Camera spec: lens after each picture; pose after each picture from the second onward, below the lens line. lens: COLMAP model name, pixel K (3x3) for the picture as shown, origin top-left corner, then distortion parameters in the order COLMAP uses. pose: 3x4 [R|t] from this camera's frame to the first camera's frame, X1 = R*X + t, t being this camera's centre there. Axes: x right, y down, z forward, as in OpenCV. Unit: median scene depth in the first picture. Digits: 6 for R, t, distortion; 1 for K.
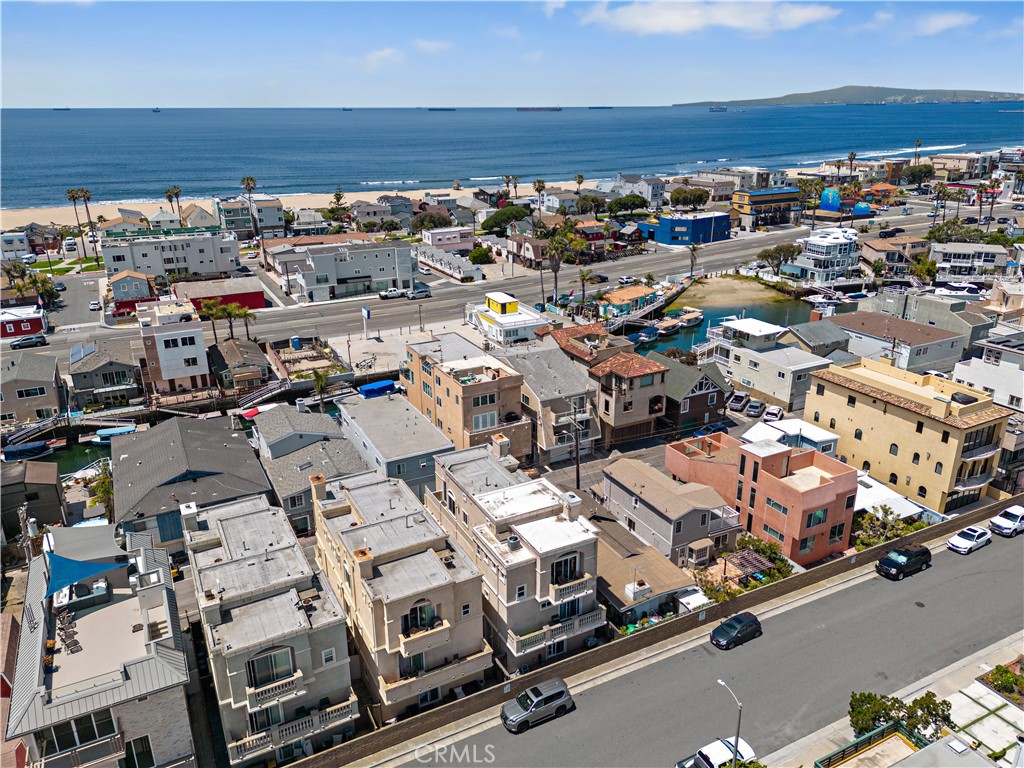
lens RADIAL K [[743.8, 0, 520.0], [0, 743.8, 383.1], [0, 0, 1]] dist [0.100438, -0.116279]
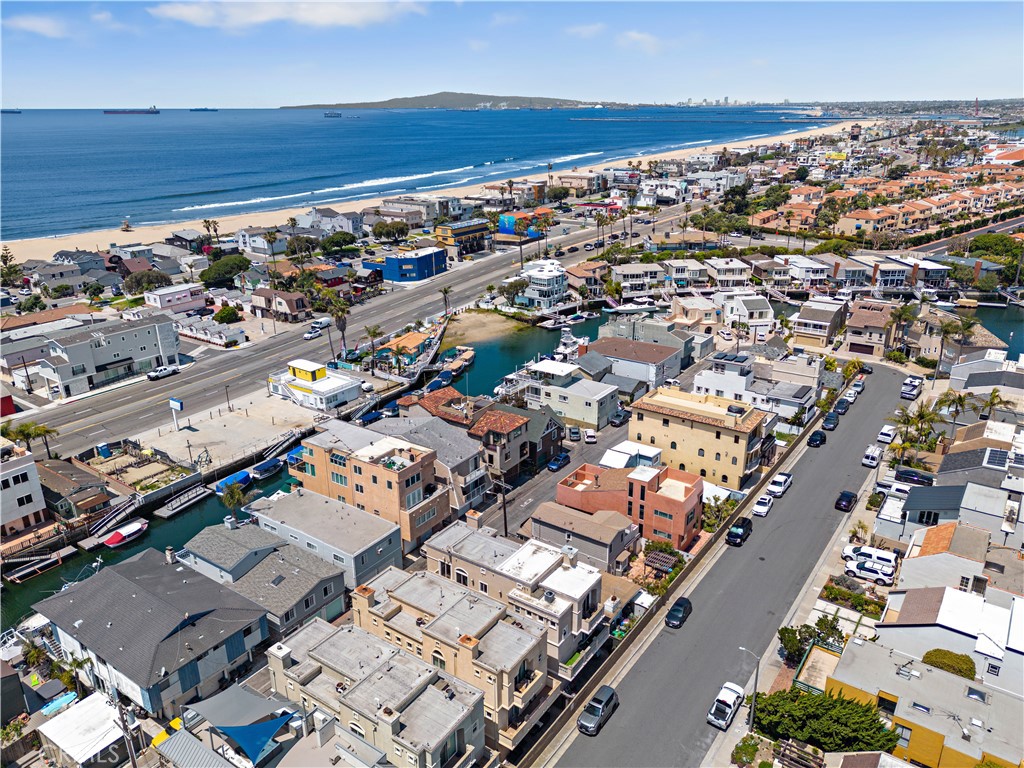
lens RADIAL K [[743.8, 0, 520.0], [0, 743.8, 383.1], [0, 0, 1]] dist [0.100438, -0.116279]
pose [[0.885999, -0.158444, 0.435778, -0.350337], [0.159012, 0.986640, 0.035436, -0.128024], [-0.435570, 0.037897, 0.899357, -0.099201]]
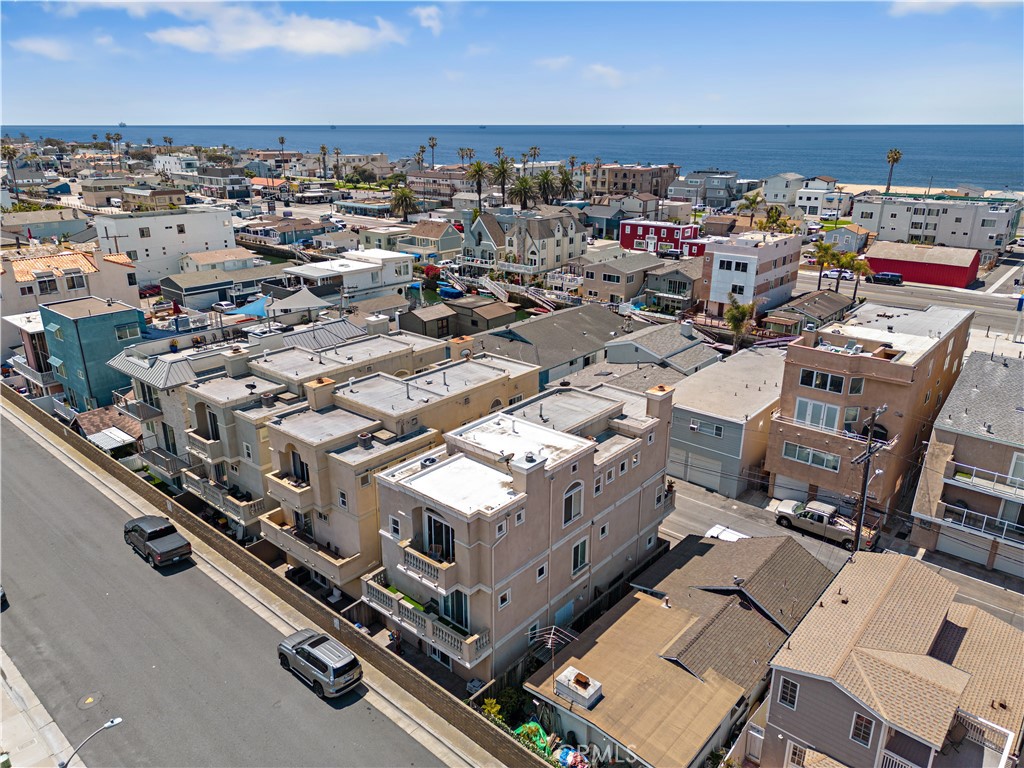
lens RADIAL K [[735.6, 0, 518.8], [0, 735.6, 385.0], [0, 0, 1]] dist [0.080471, -0.069796]
pose [[0.368618, 0.316097, -0.874187, 0.372622], [-0.330656, 0.923492, 0.194498, -0.009890], [0.868785, 0.217360, 0.444935, 0.468328]]
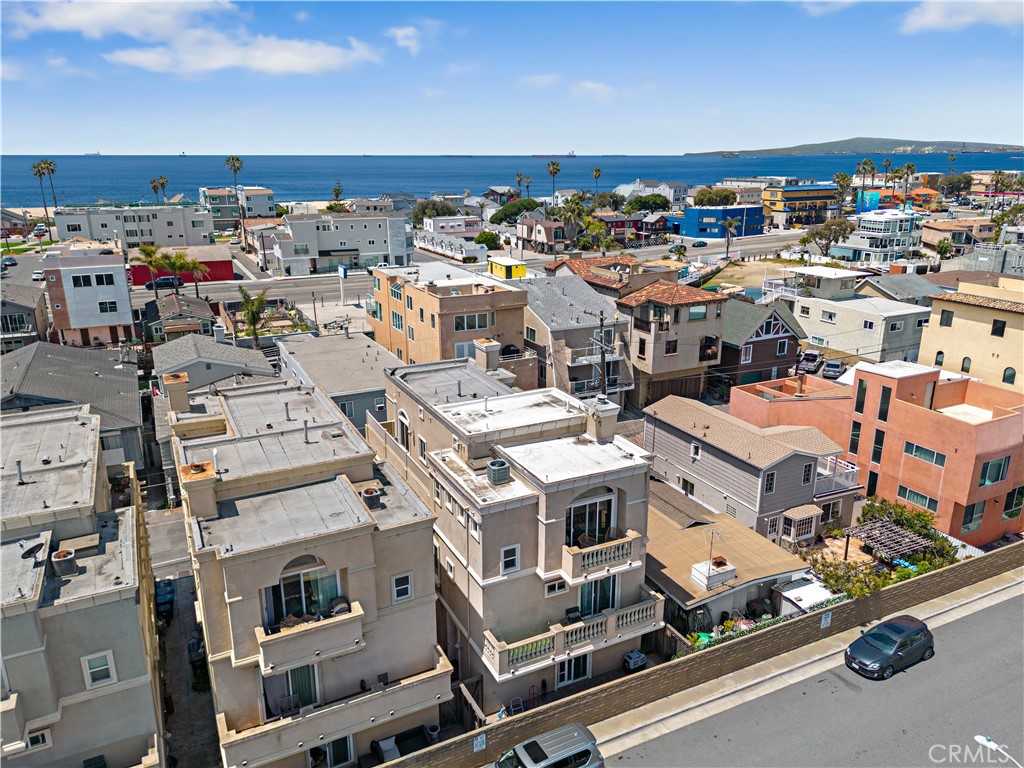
lens RADIAL K [[735.6, 0, 518.8], [0, 735.6, 385.0], [0, 0, 1]] dist [0.080471, -0.069796]
pose [[0.999759, 0.010524, -0.019274, 0.010412], [-0.011575, 0.998405, -0.055255, 0.112279], [0.018662, 0.055465, 0.998286, 0.284050]]
